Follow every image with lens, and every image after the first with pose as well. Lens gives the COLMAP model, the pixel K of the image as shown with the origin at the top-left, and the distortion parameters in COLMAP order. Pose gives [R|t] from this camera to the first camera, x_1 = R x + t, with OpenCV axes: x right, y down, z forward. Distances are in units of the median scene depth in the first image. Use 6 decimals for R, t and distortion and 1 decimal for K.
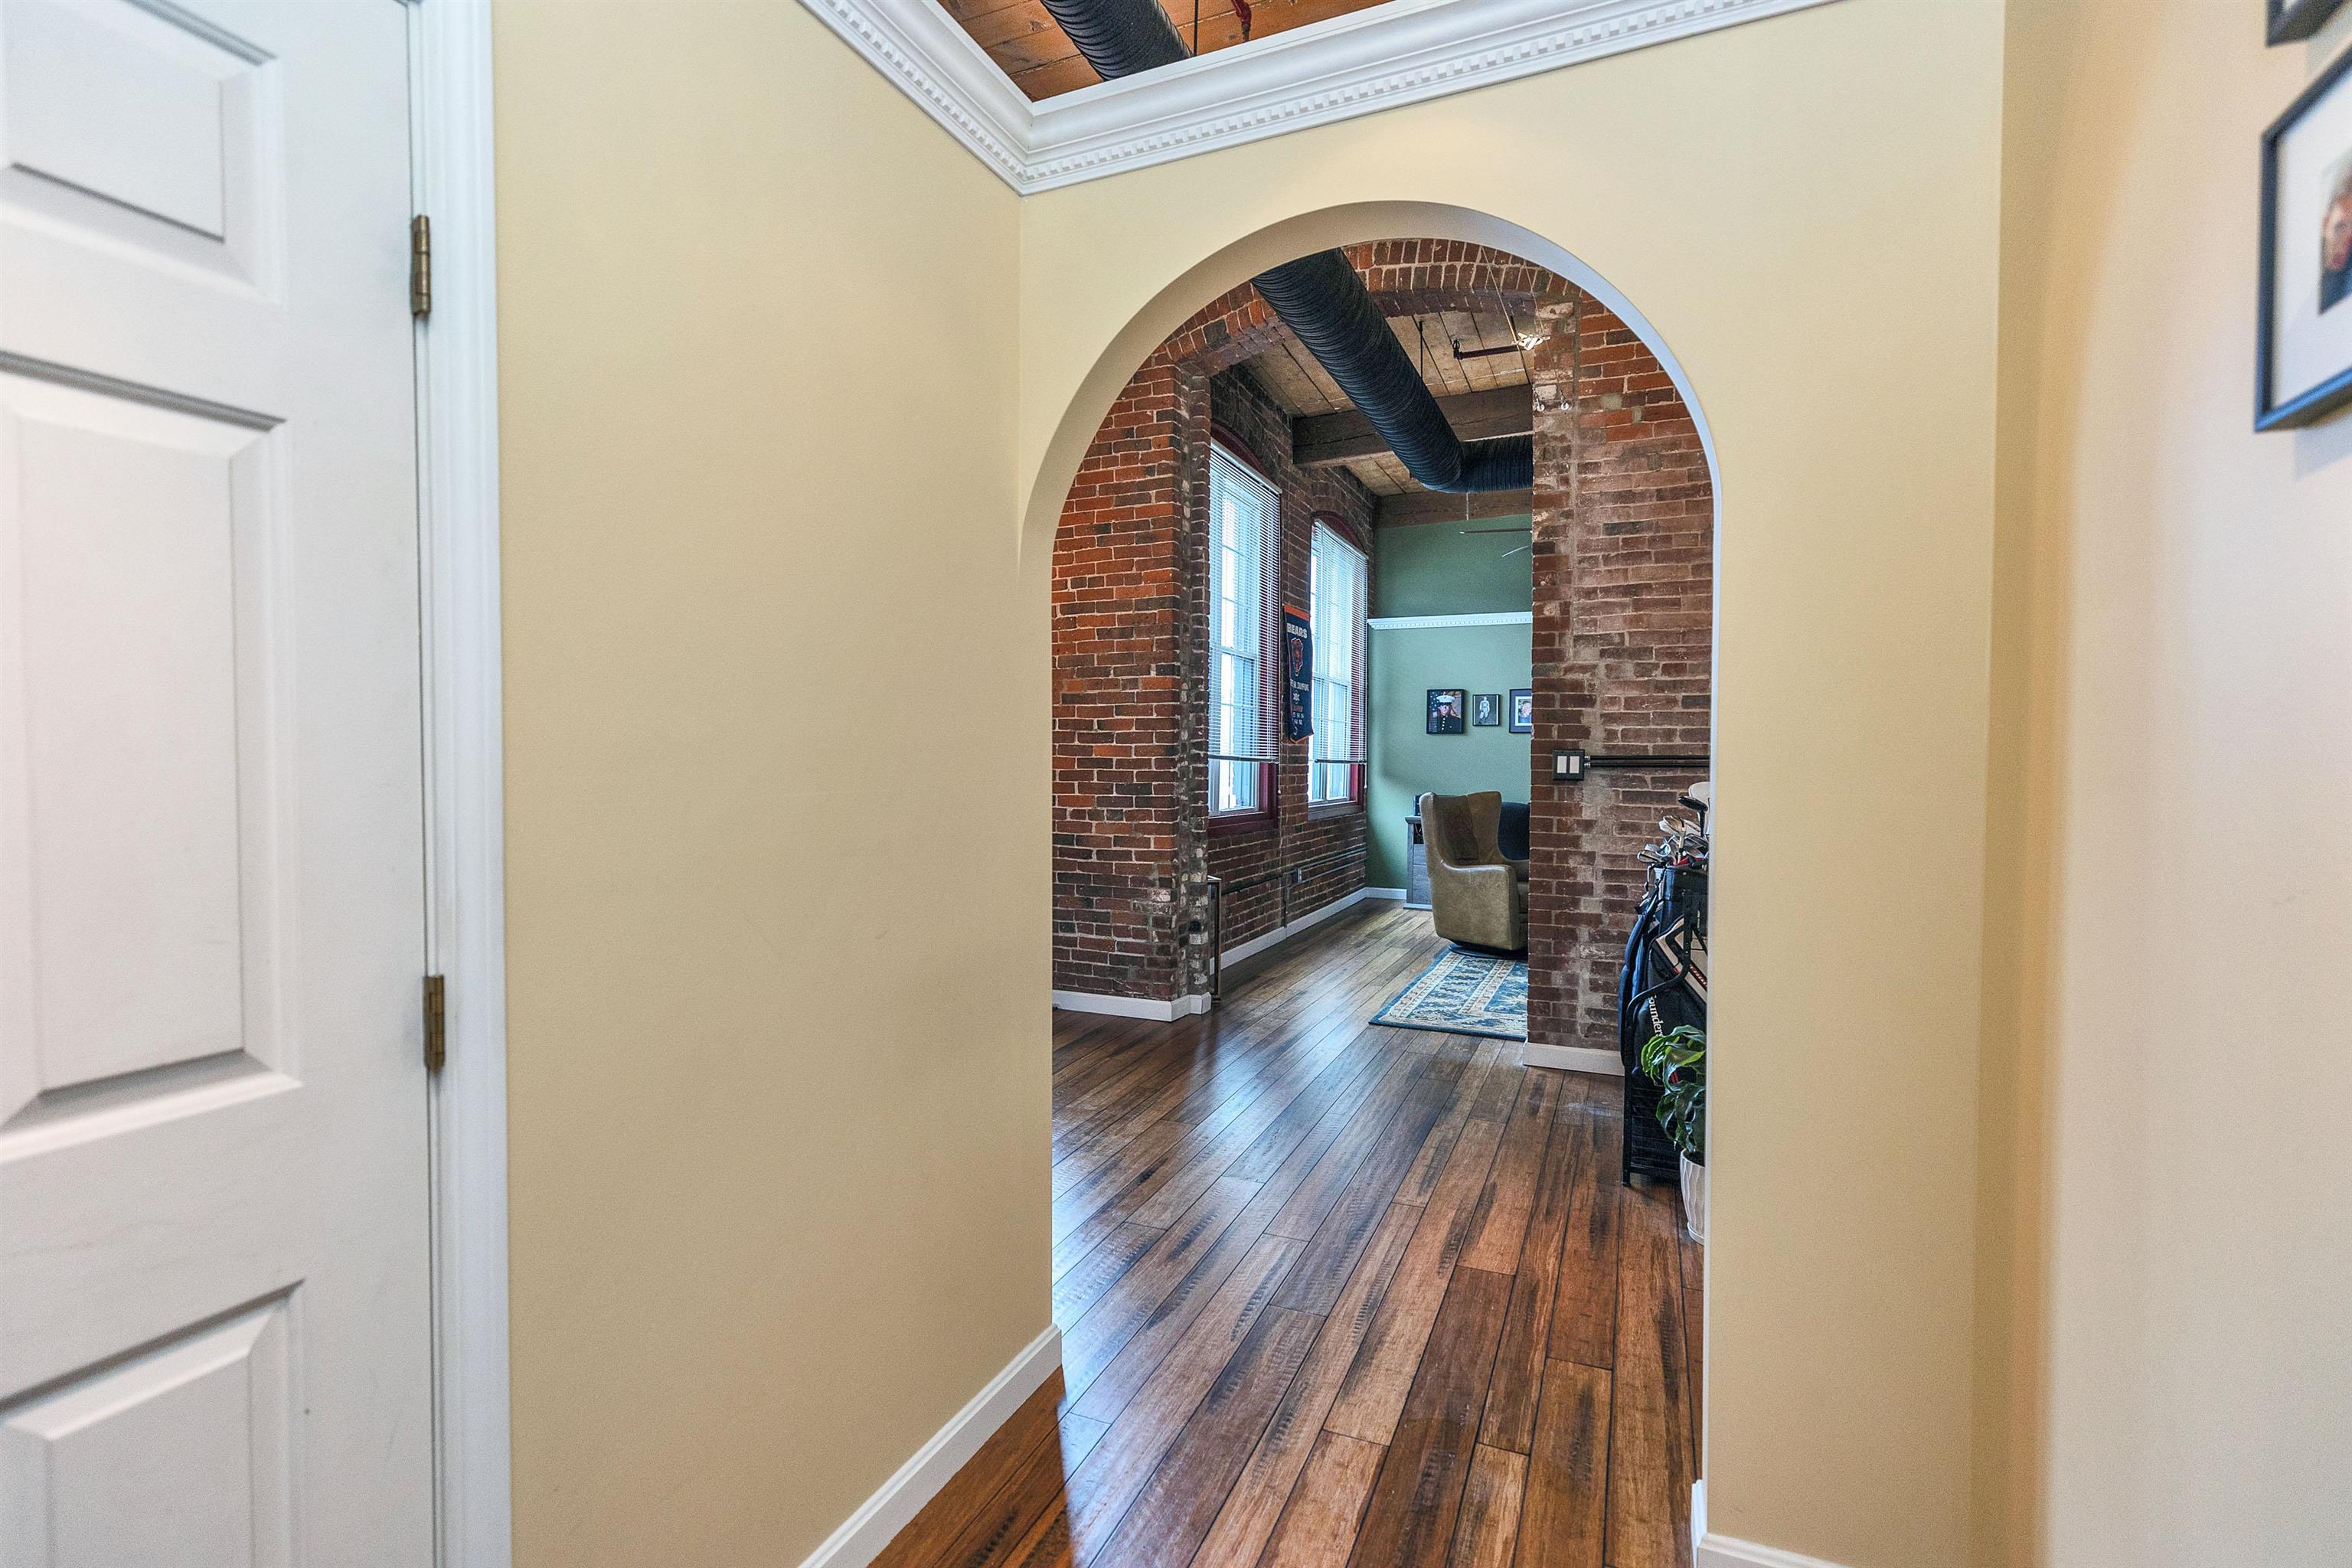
lens RADIAL K [[1057.7, 0, 1168.4], [0, 1057.7, 779.1], [0, 0, 1]] dist [0.008623, -0.002074]
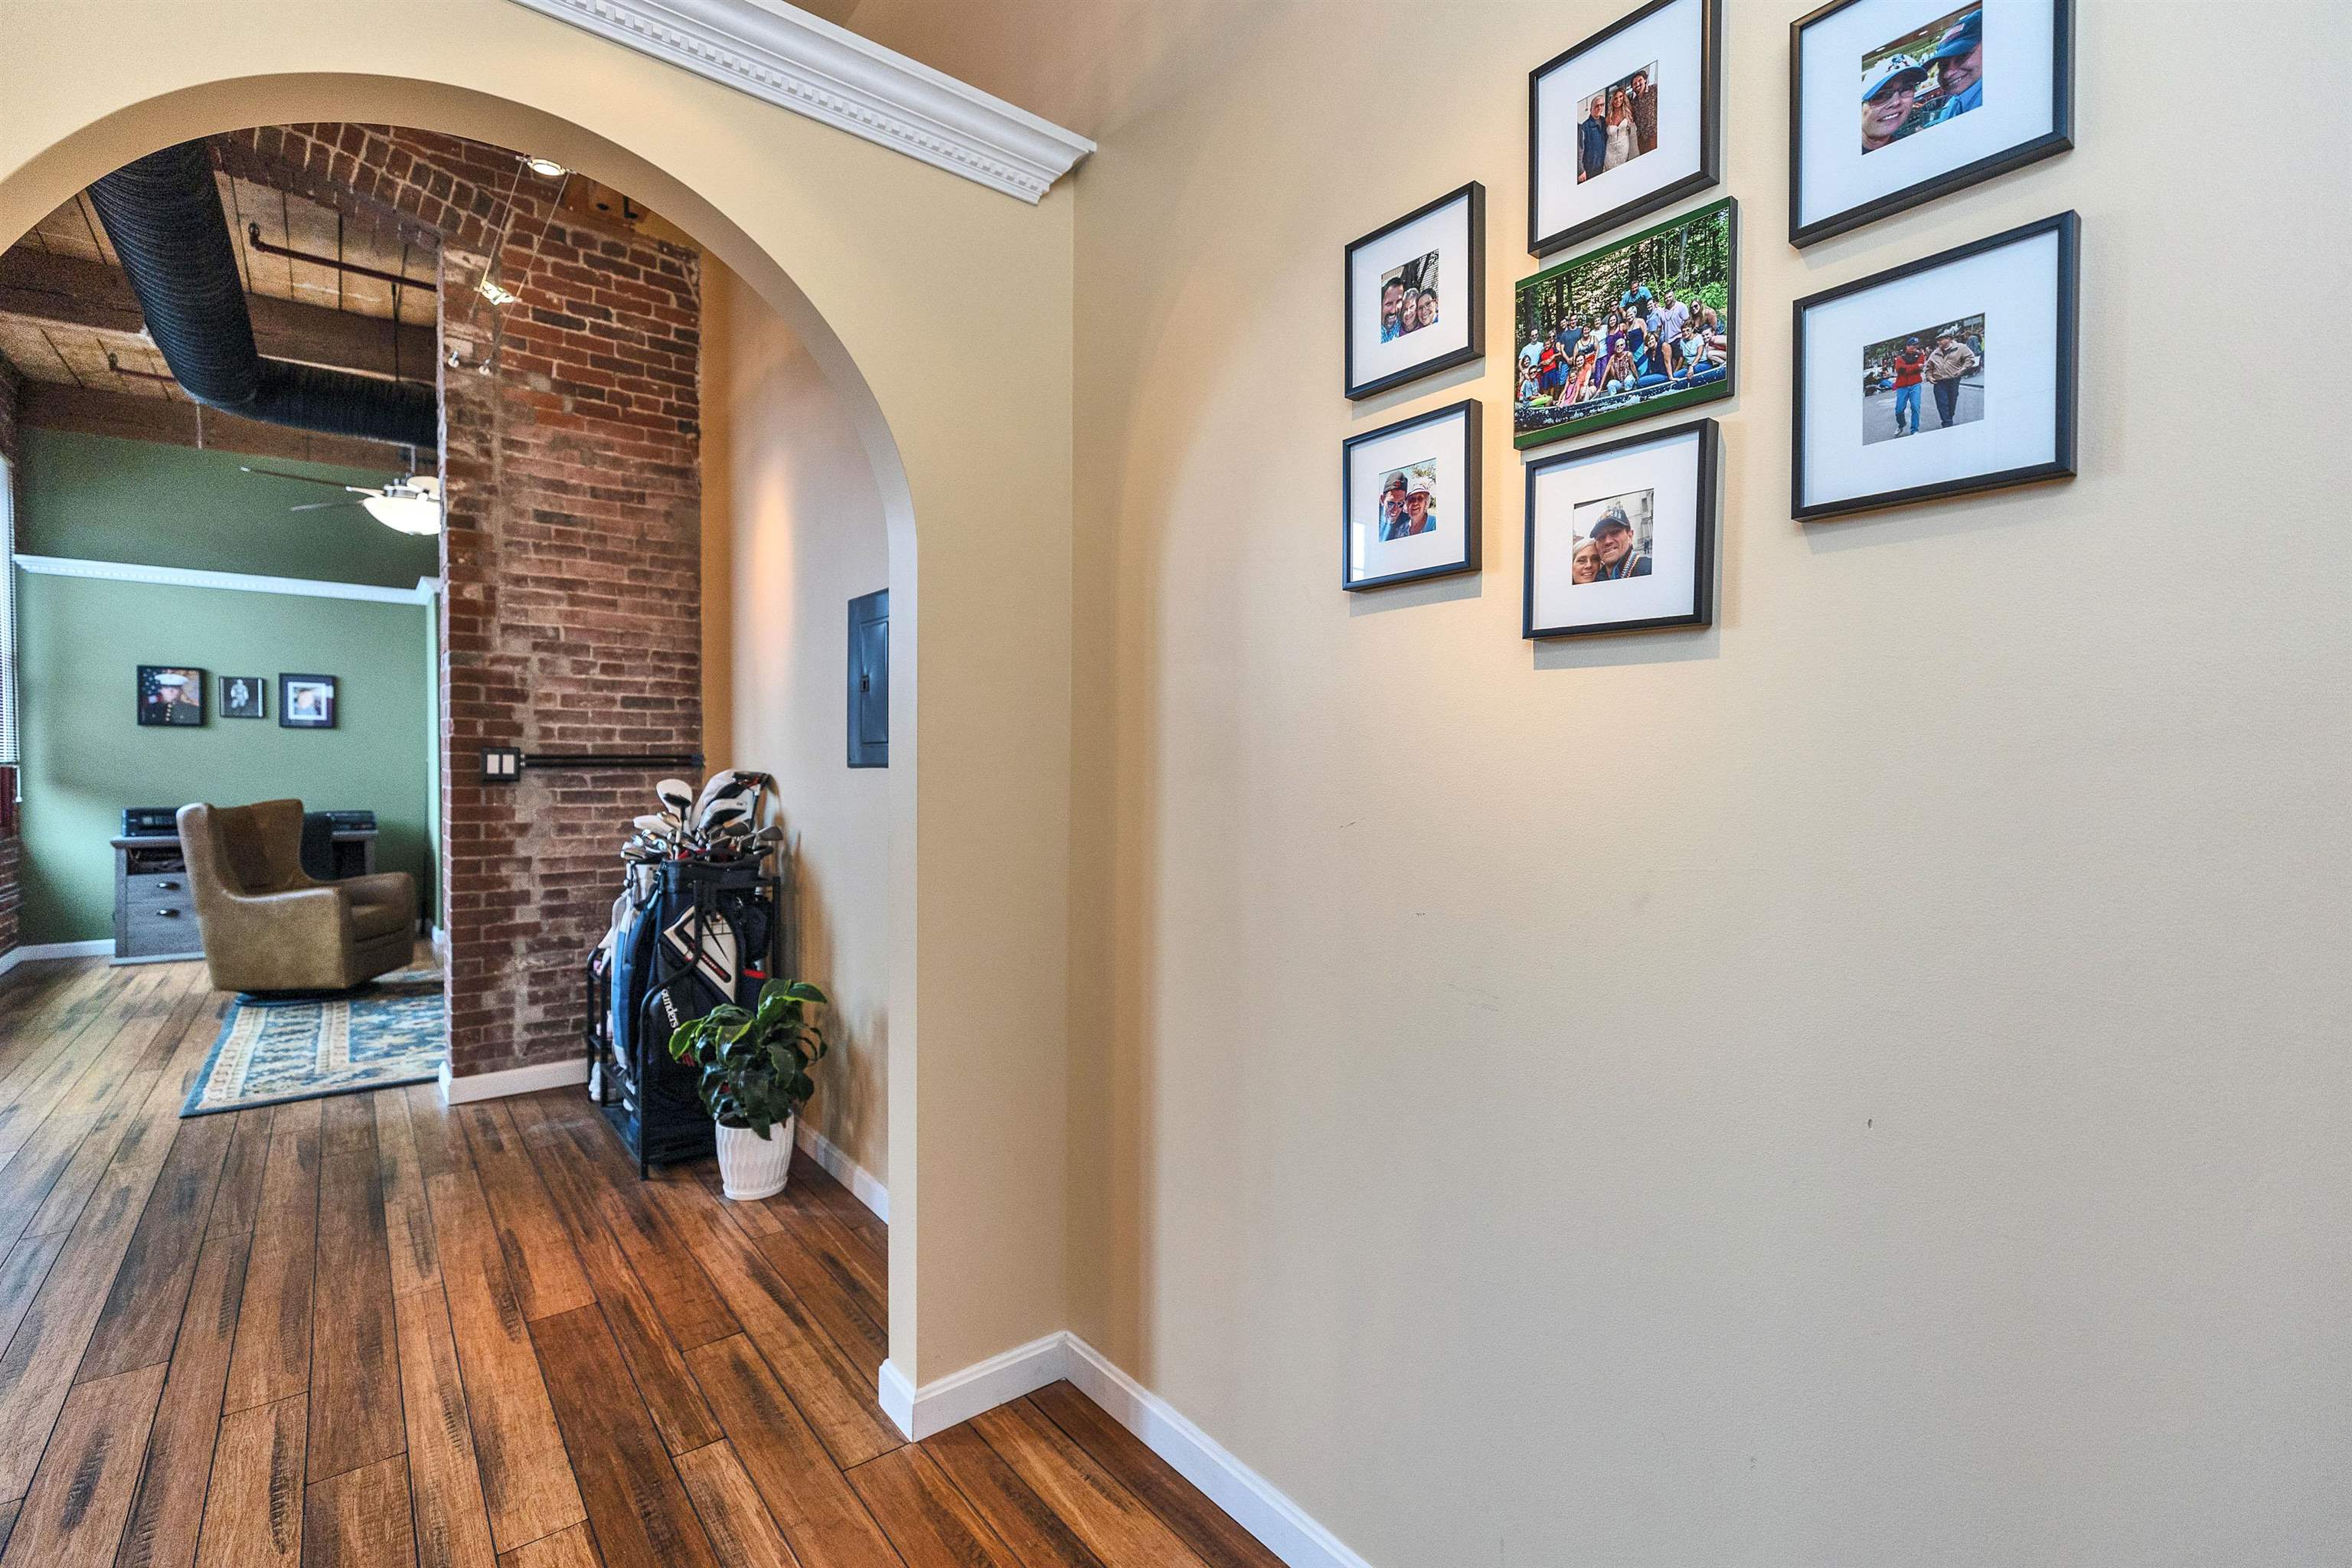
lens RADIAL K [[1057.7, 0, 1149.0], [0, 1057.7, 781.2], [0, 0, 1]] dist [0.008623, -0.002074]
pose [[0.476032, -0.017065, 0.879262, -0.161436], [0.016876, 0.999805, 0.010267, 0.001238], [-0.879266, 0.009951, 0.476227, 0.068033]]
